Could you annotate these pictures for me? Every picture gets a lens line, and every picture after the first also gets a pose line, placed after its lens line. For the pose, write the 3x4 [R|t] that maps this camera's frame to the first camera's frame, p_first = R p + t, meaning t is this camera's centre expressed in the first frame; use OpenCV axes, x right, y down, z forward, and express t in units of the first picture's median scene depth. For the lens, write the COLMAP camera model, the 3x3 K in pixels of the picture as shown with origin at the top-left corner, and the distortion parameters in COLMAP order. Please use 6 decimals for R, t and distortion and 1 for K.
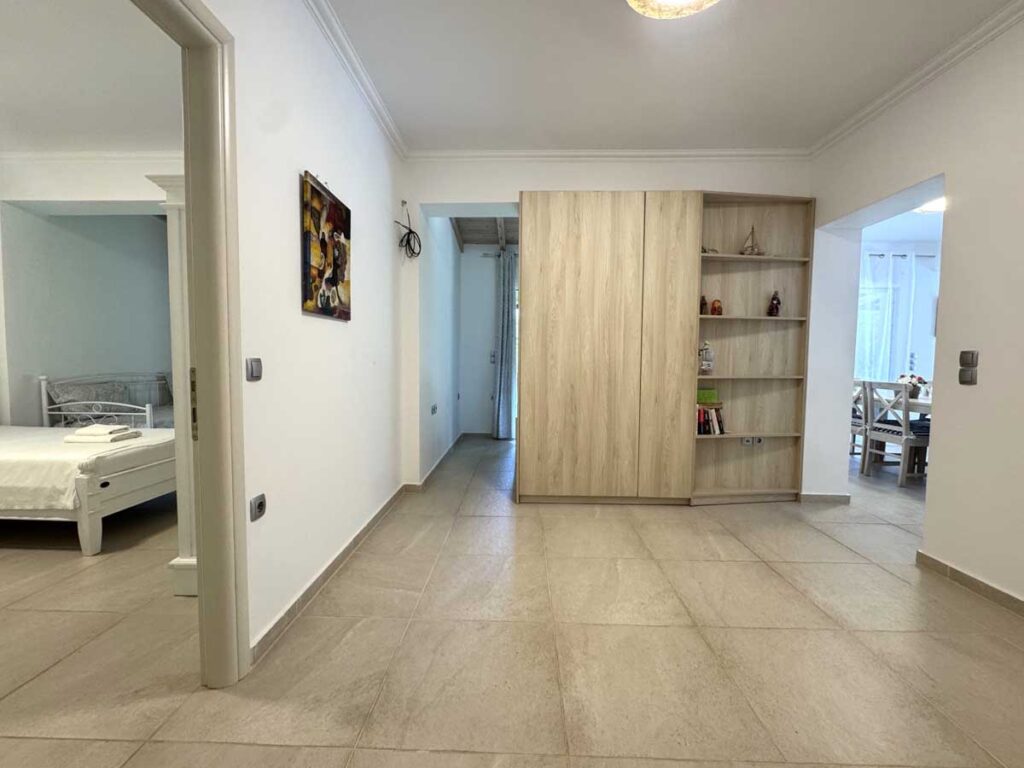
lens RADIAL K [[415.1, 0, 512.0], [0, 415.1, 384.0], [0, 0, 1]] dist [-0.001262, -0.000198]
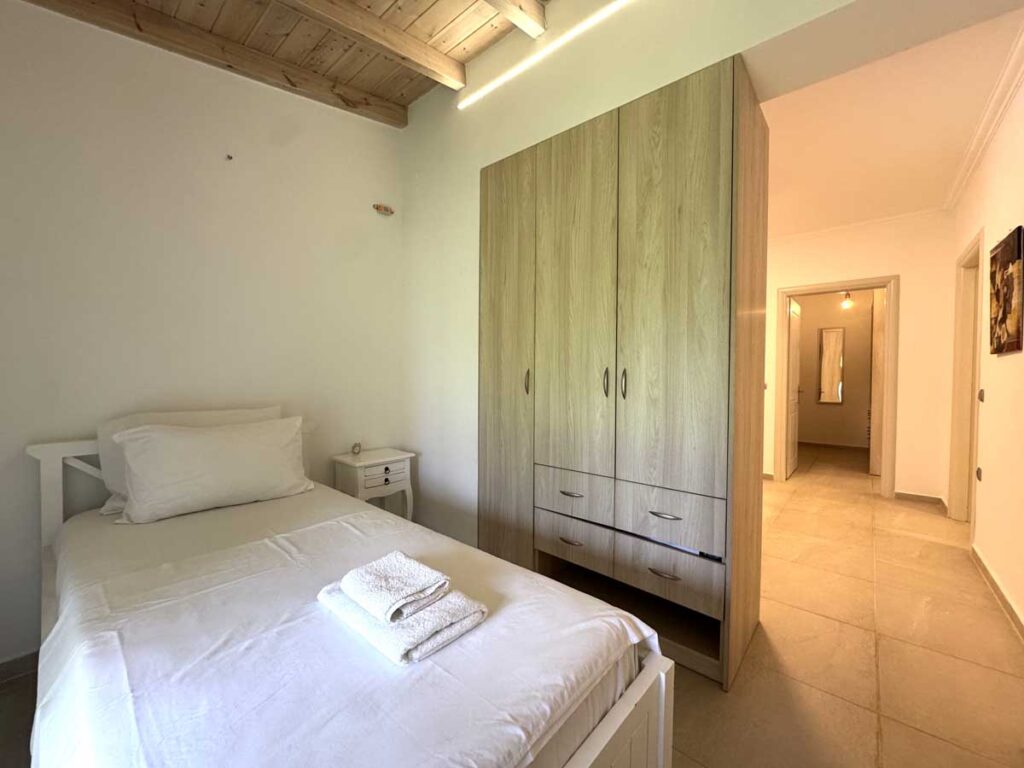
lens RADIAL K [[409.8, 0, 512.0], [0, 409.8, 384.0], [0, 0, 1]] dist [-0.001432, 0.000041]
pose [[-0.774534, -0.038049, 0.631387, -0.118871], [0.017550, 0.996512, 0.081581, -0.190241], [-0.632289, 0.074268, -0.771165, 2.646696]]
